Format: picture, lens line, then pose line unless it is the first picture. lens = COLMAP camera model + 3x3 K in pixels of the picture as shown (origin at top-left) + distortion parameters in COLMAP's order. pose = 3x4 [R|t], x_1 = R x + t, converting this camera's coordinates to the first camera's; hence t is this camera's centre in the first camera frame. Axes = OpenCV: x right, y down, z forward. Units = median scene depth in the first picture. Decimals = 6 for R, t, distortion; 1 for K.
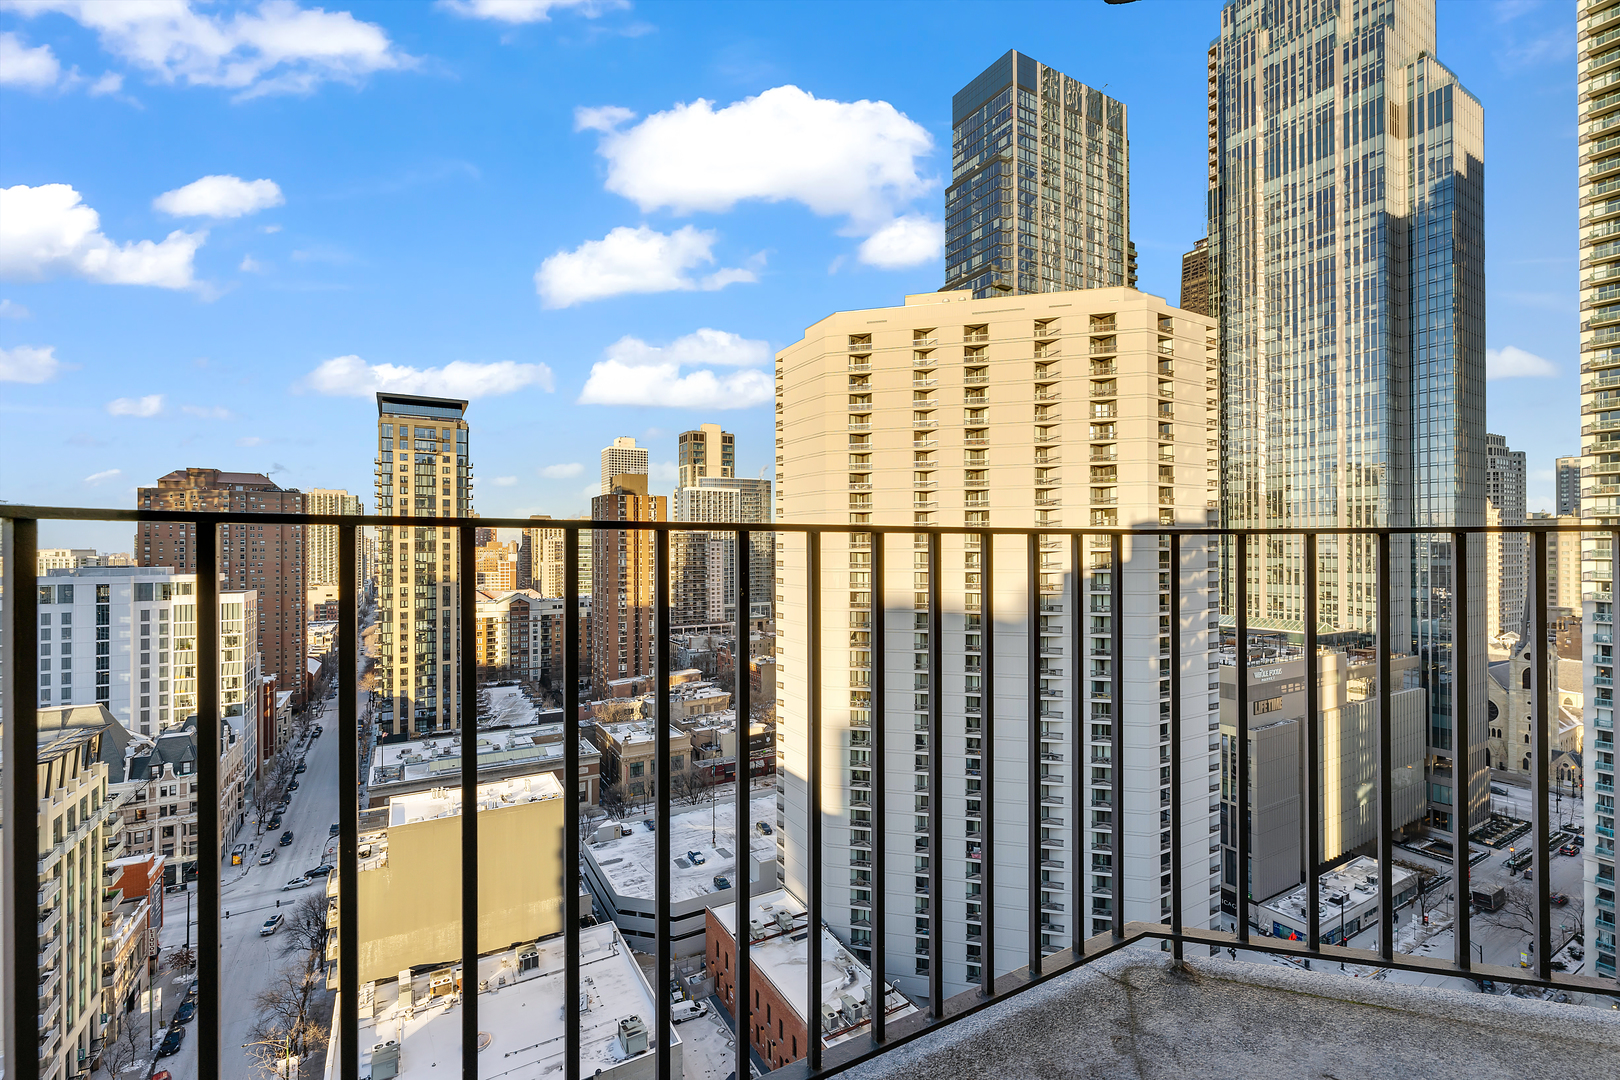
lens RADIAL K [[704.6, 0, 818.1], [0, 704.6, 544.0], [0, 0, 1]] dist [0.001108, -0.000296]
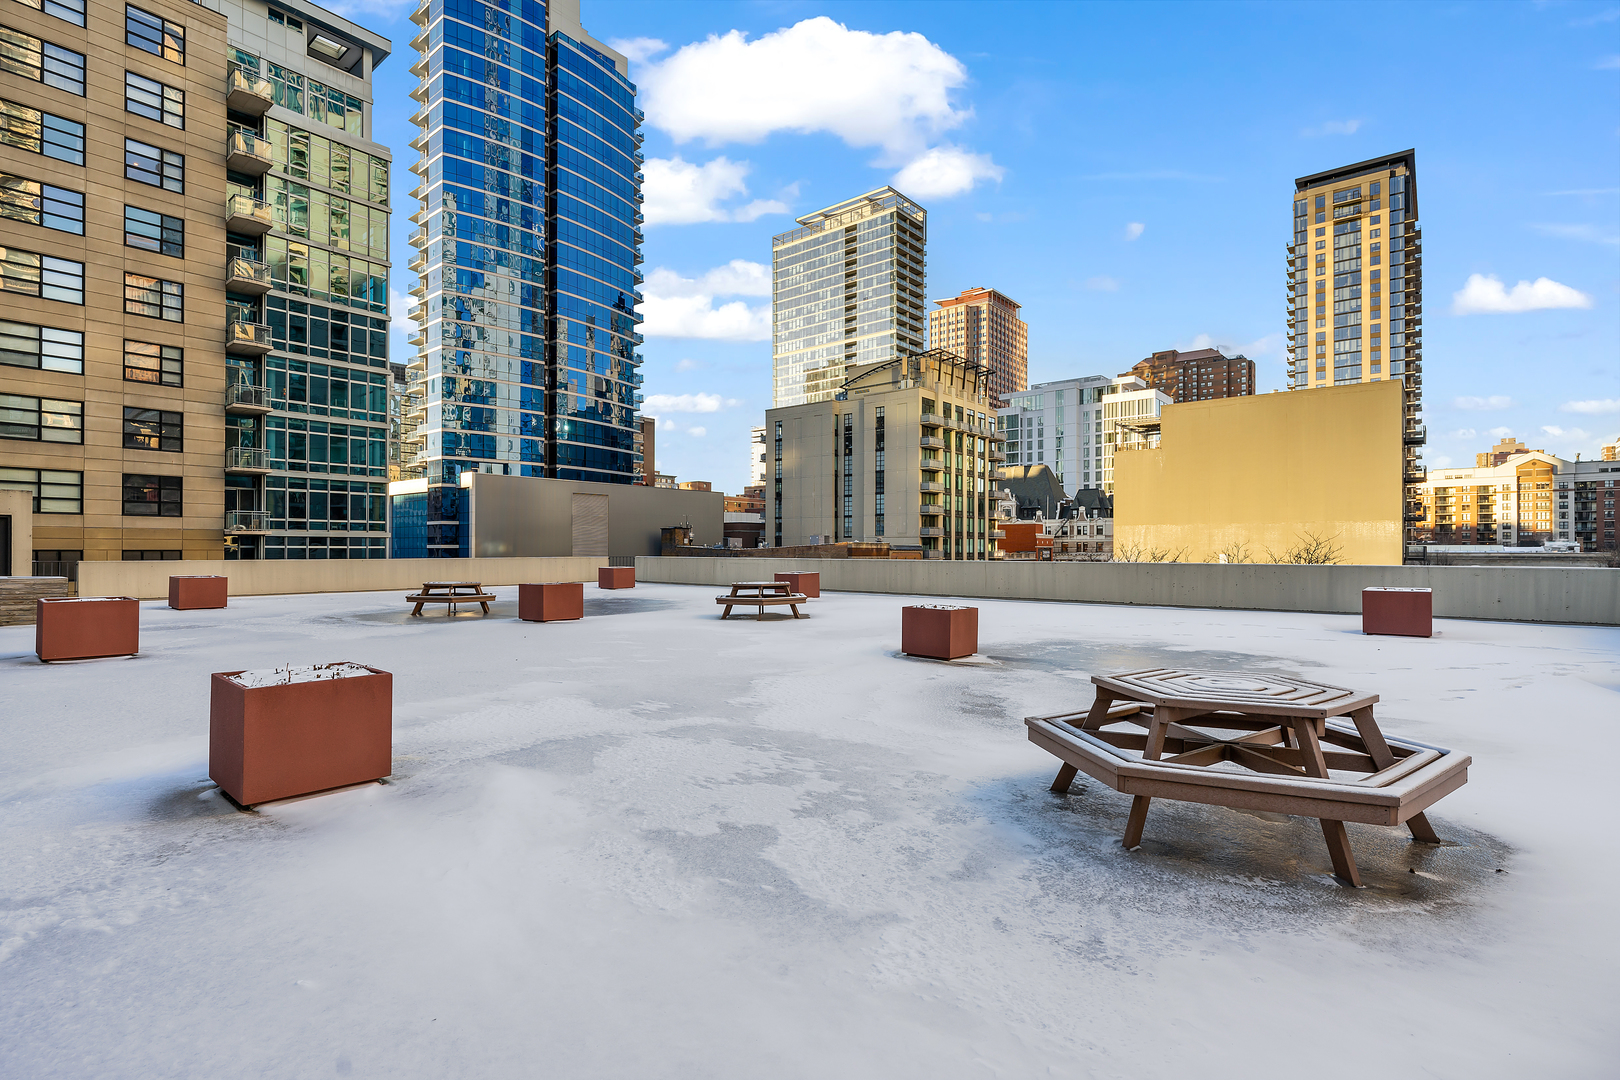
lens RADIAL K [[764.6, 0, 807.6], [0, 764.6, 549.5], [0, 0, 1]] dist [-0.000309, -0.000212]
pose [[0.336326, -0.001518, -0.941744, 0.075545], [0.001512, 0.999998, -0.001073, 0.267833], [0.941744, -0.001063, 0.336328, 0.108292]]
